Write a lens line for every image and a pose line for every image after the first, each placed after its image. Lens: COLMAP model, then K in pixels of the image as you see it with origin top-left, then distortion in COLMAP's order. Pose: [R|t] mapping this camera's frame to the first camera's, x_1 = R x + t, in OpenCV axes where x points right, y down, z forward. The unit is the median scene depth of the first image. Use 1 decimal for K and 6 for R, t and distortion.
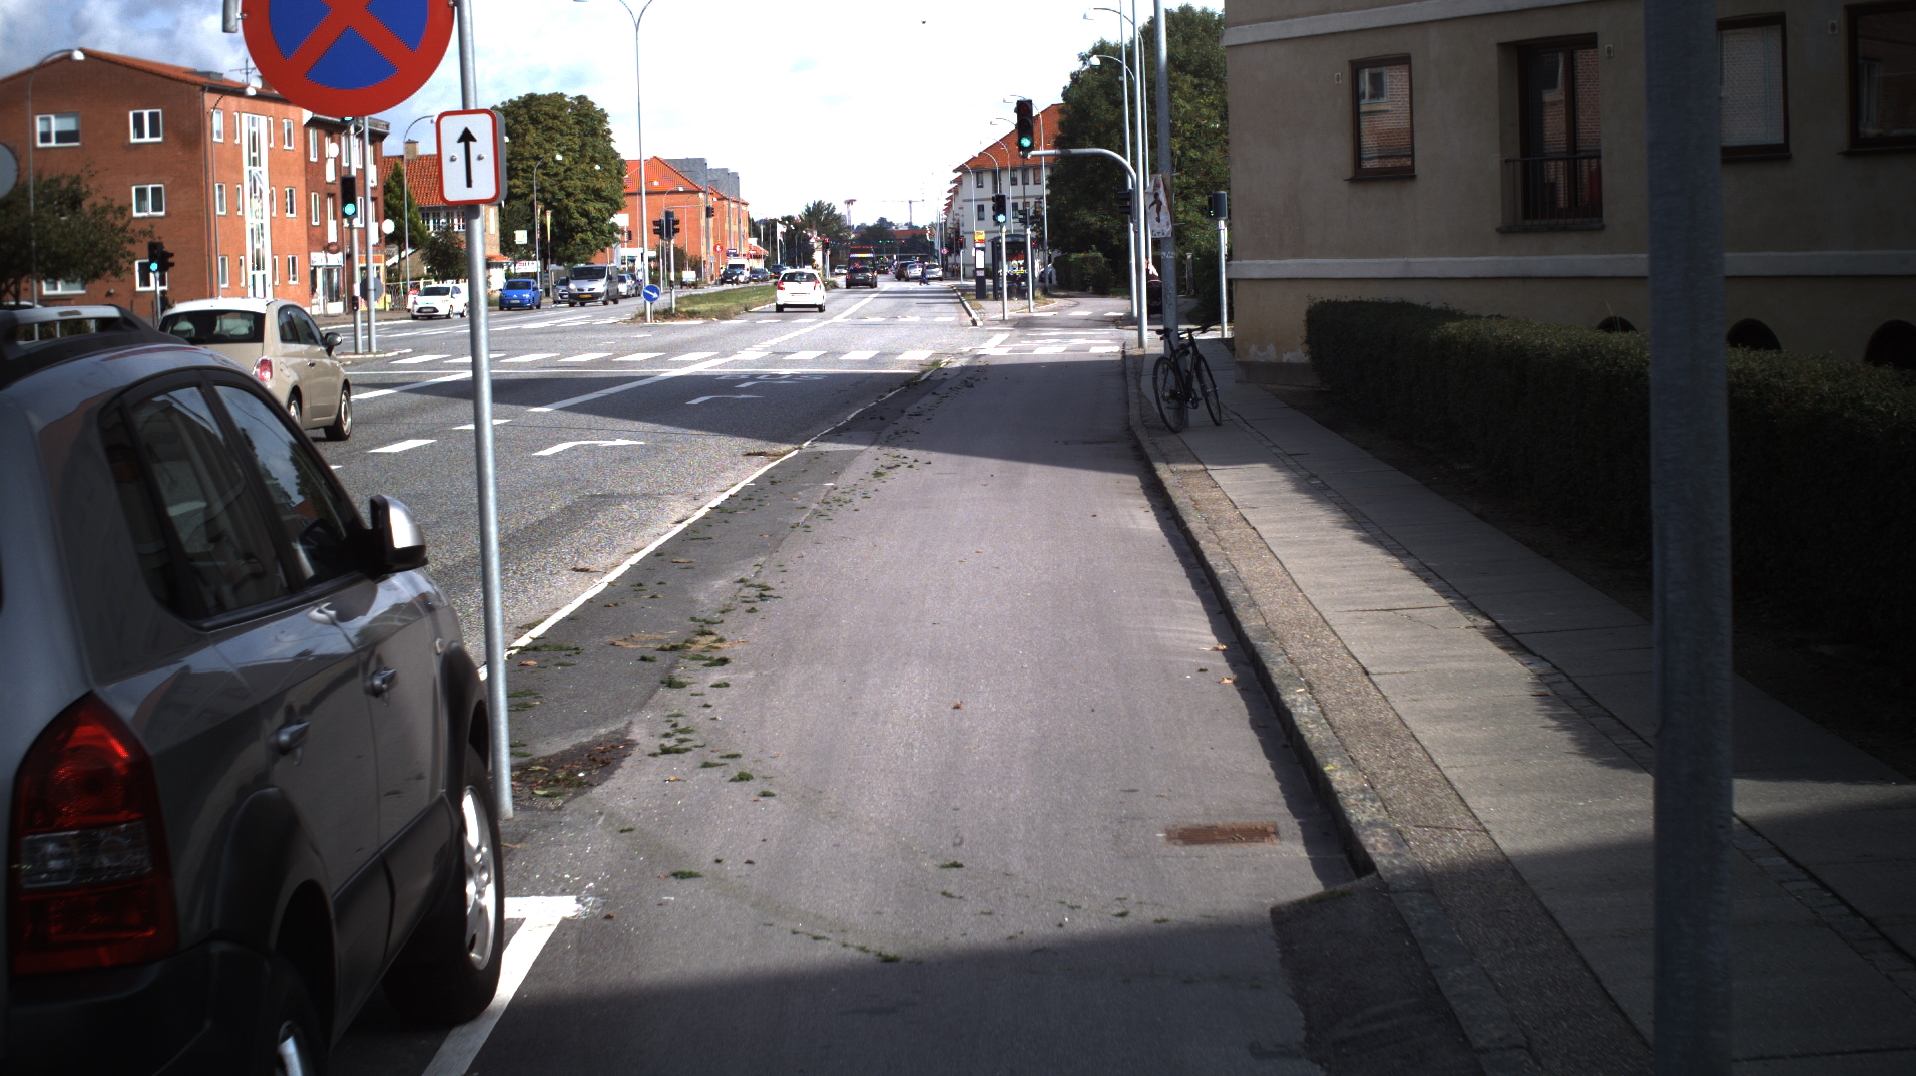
lens RADIAL K [[3400.7, 0, 958.0], [0, 3400.7, 538.0], [0, 0, 1]] dist [-0.284689, 0.371277]
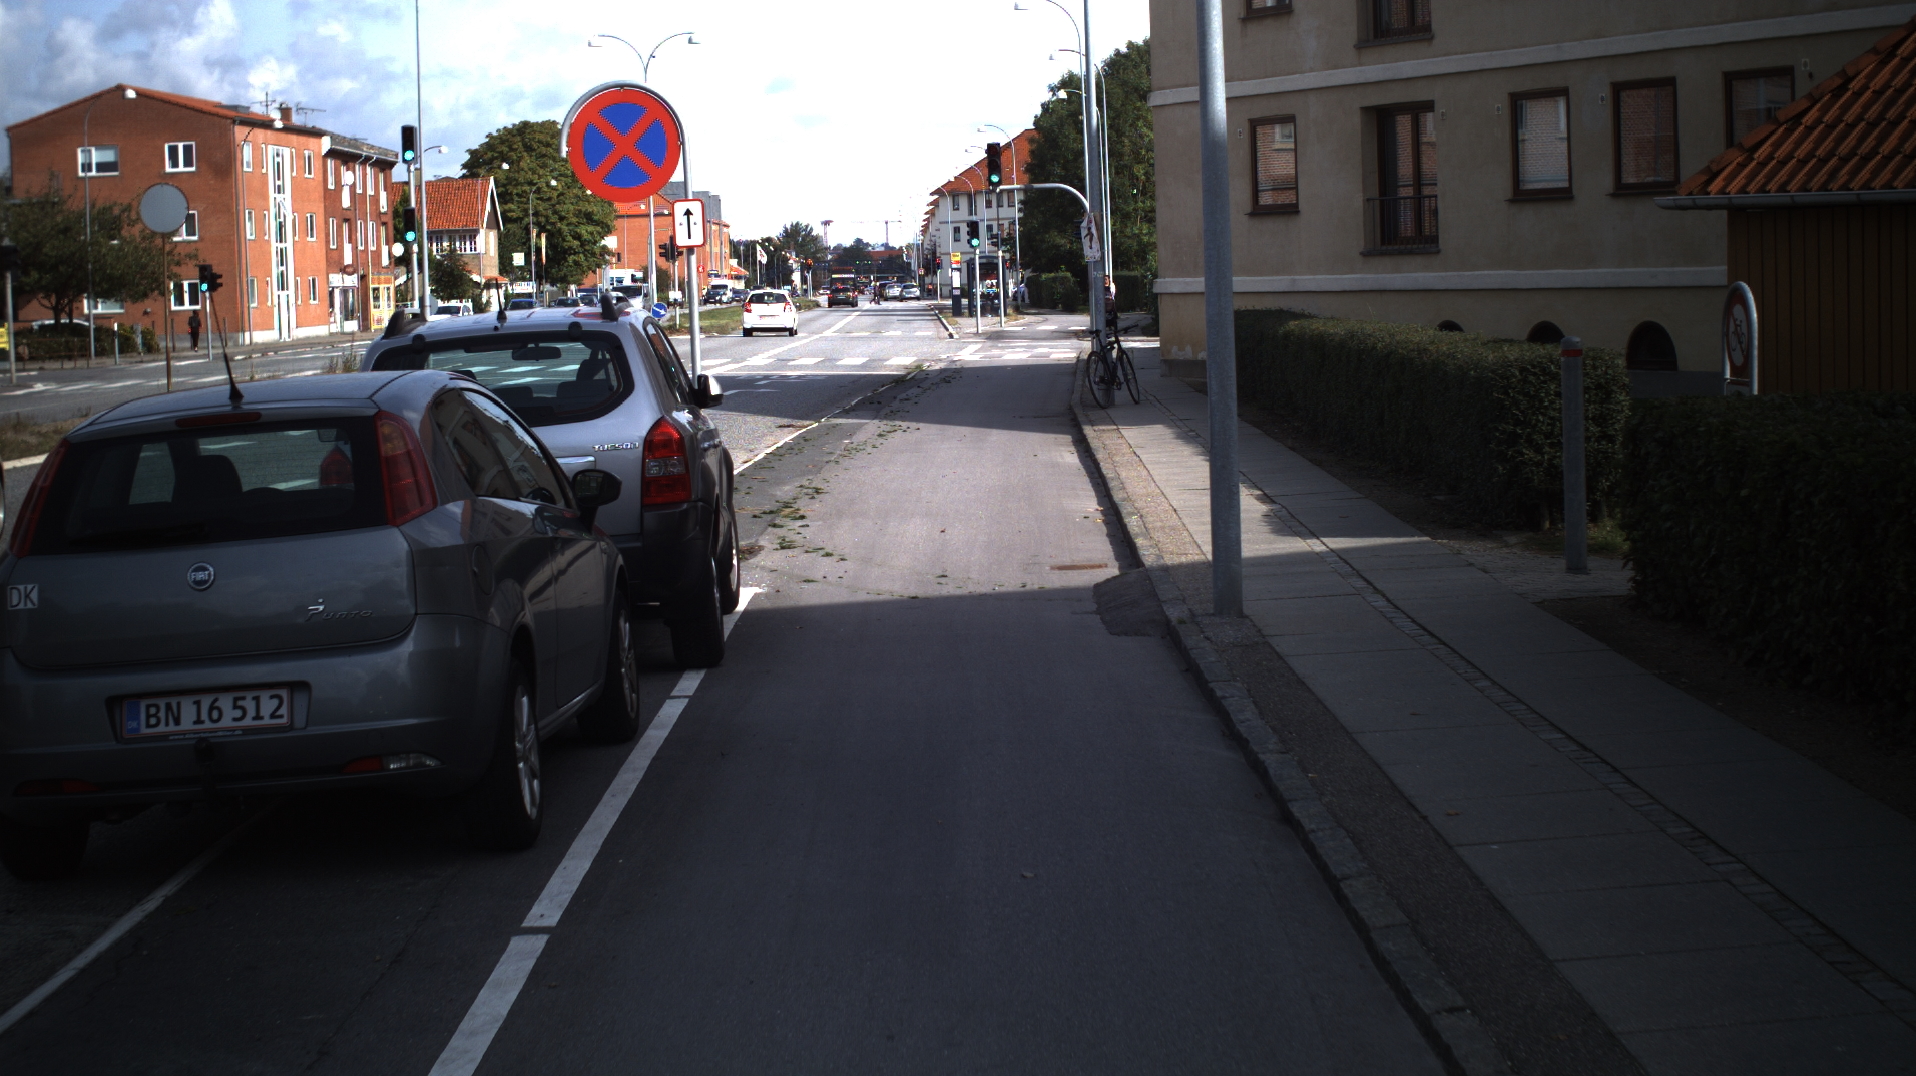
lens RADIAL K [[3400.7, 0, 958.0], [0, 3400.7, 538.0], [0, 0, 1]] dist [-0.284689, 0.371277]
pose [[0.999973, -0.002866, 0.006781, -0.000445], [0.002907, 0.999978, -0.005979, 0.006521], [-0.006764, 0.005999, 0.999959, -0.077361]]
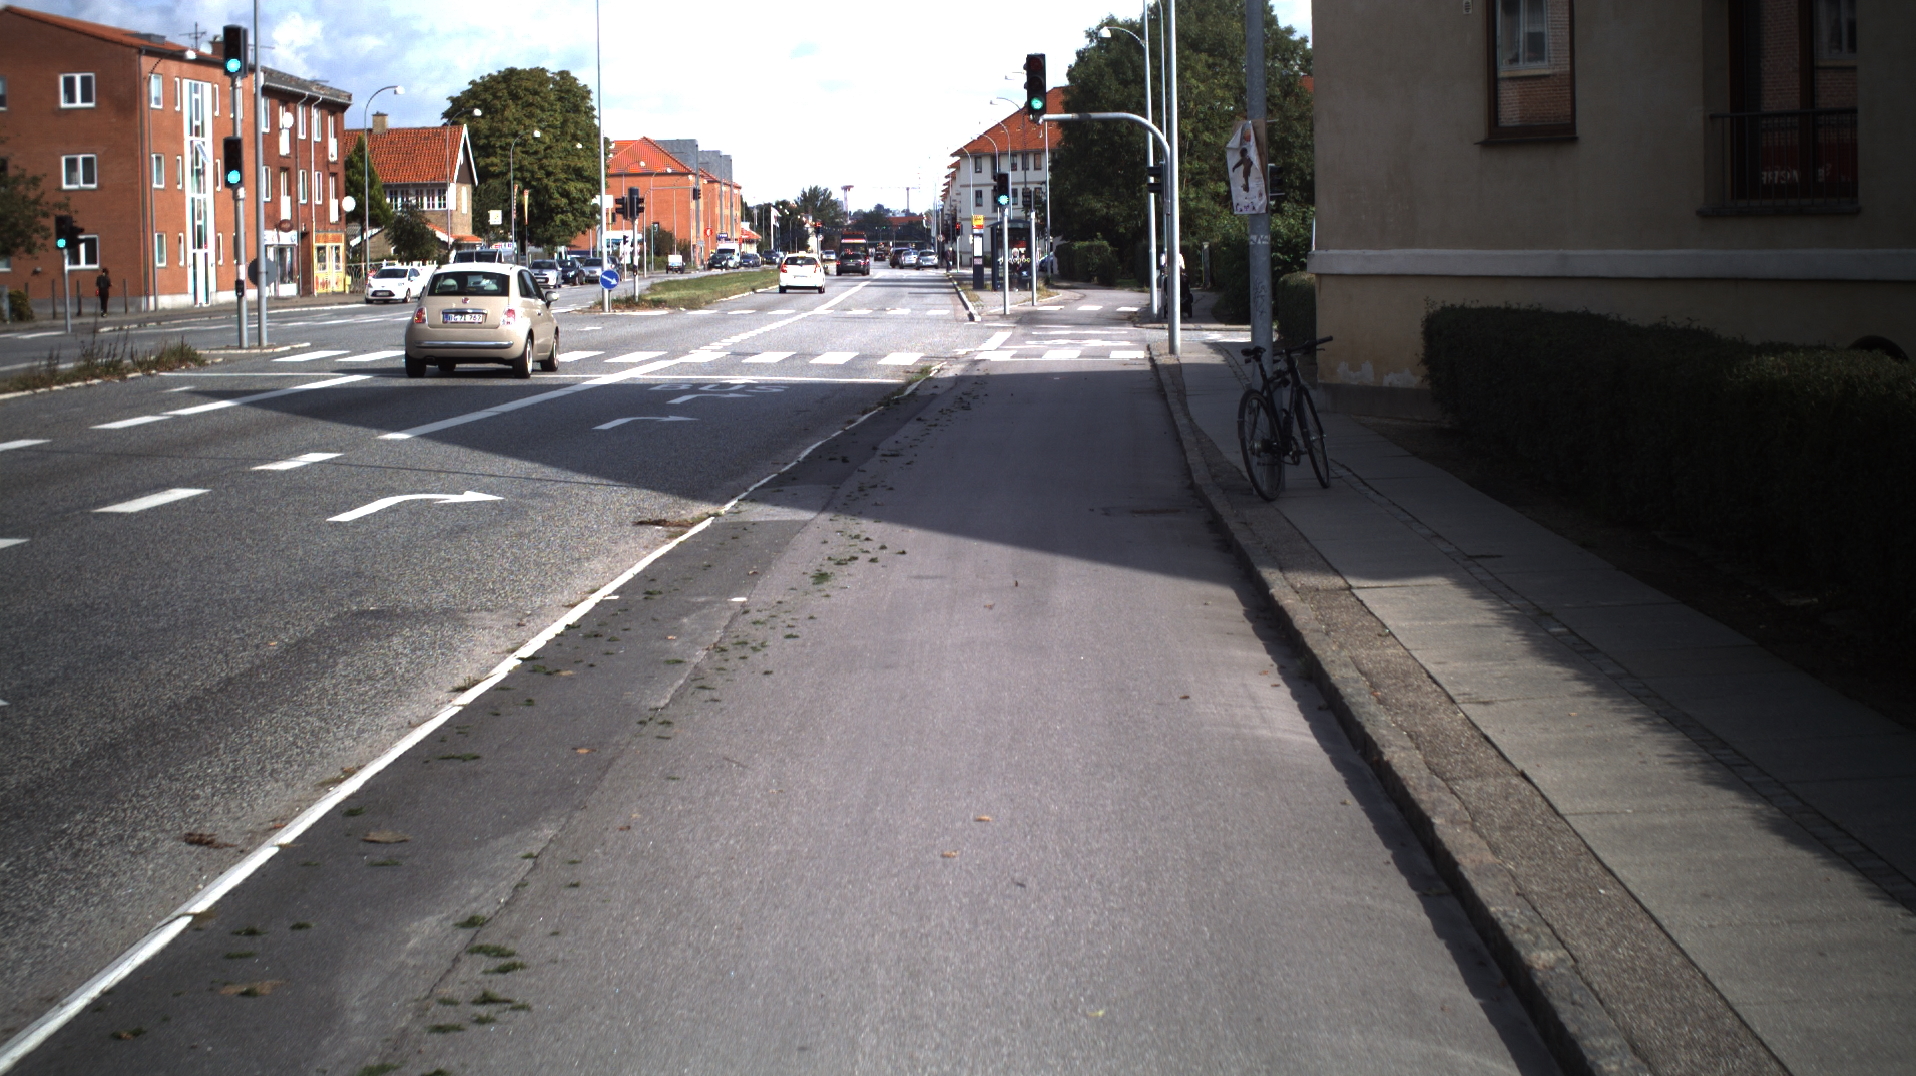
lens RADIAL K [[3400.7, 0, 958.0], [0, 3400.7, 538.0], [0, 0, 1]] dist [-0.284689, 0.371277]
pose [[0.999916, 0.012816, 0.002025, 0.000156], [-0.012823, 0.999911, 0.003590, -0.006100], [-0.001979, -0.003616, 0.999992, 0.077405]]
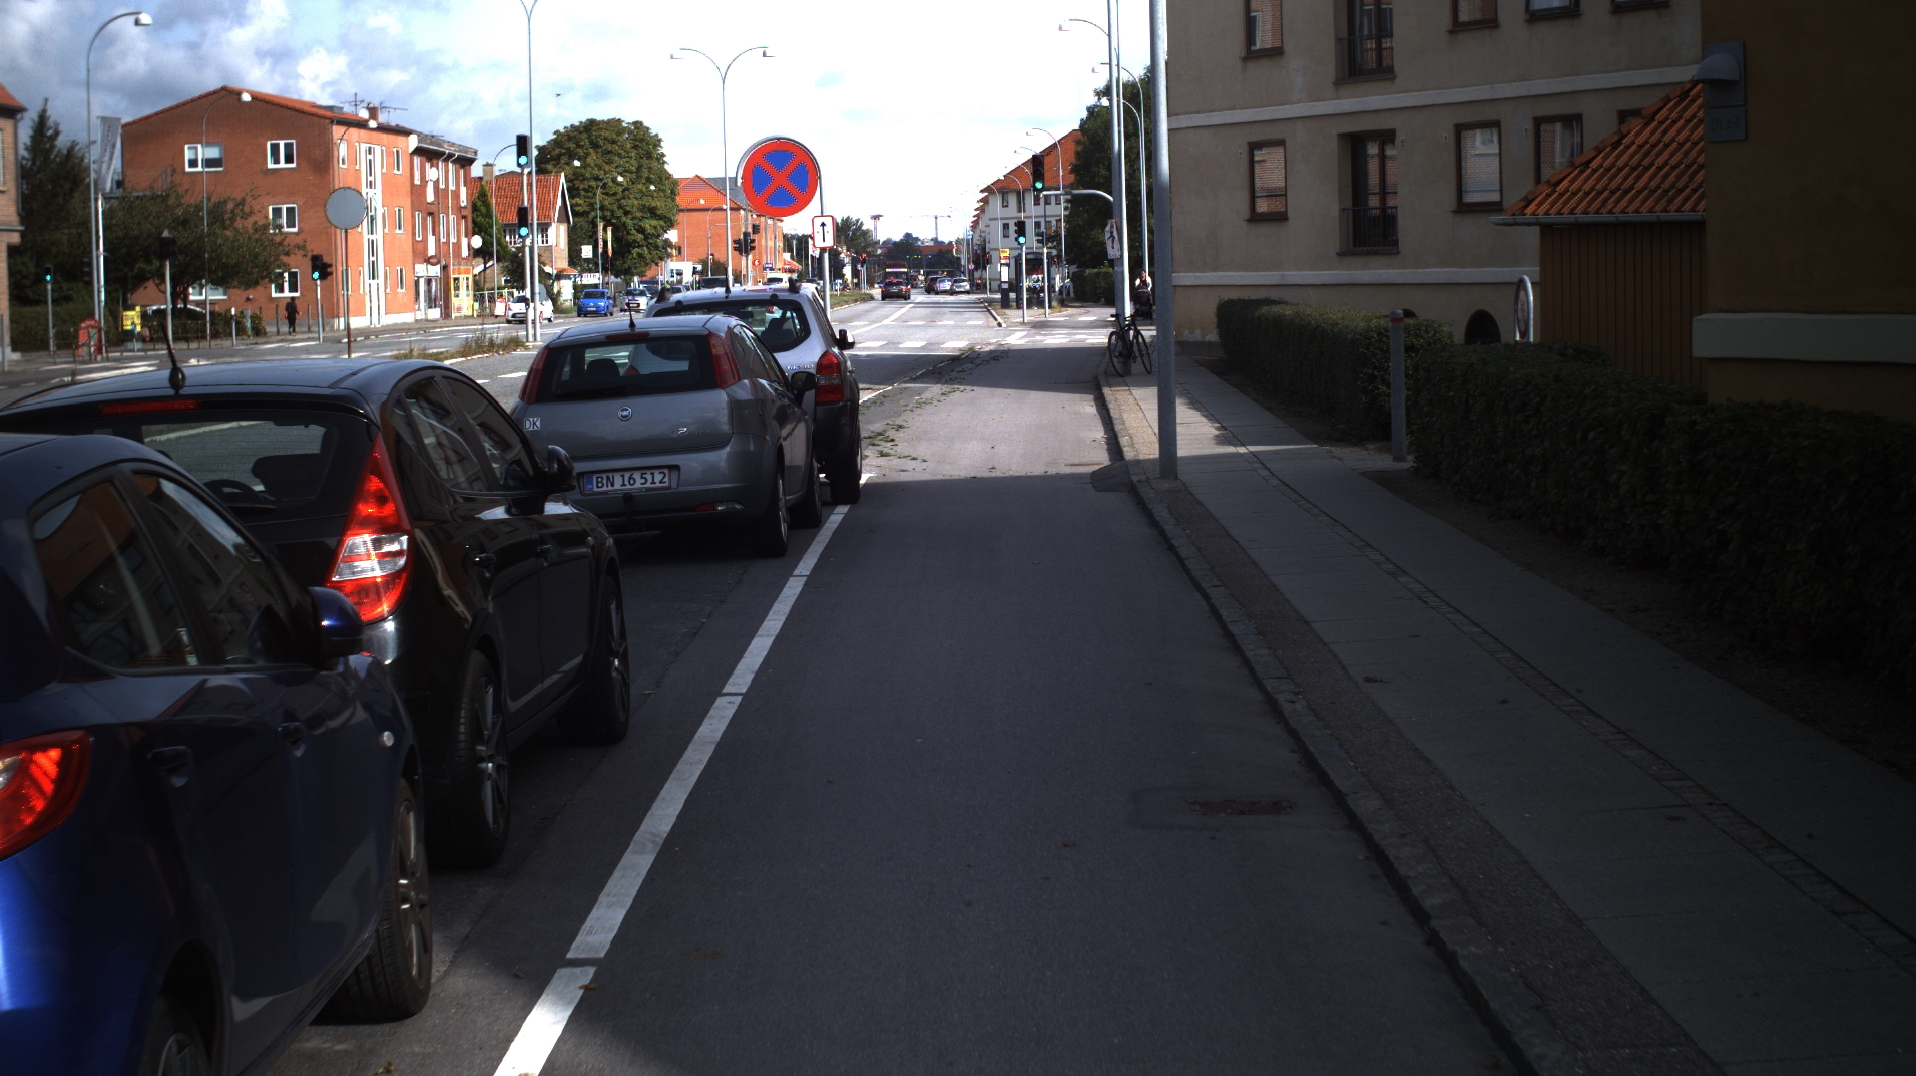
lens RADIAL K [[3400.7, 0, 958.0], [0, 3400.7, 538.0], [0, 0, 1]] dist [-0.284689, 0.371277]
pose [[0.999962, 0.005146, -0.006983, -0.000821], [-0.005178, 0.999976, -0.004516, 0.013121], [0.006960, 0.004552, 0.999965, -0.154494]]
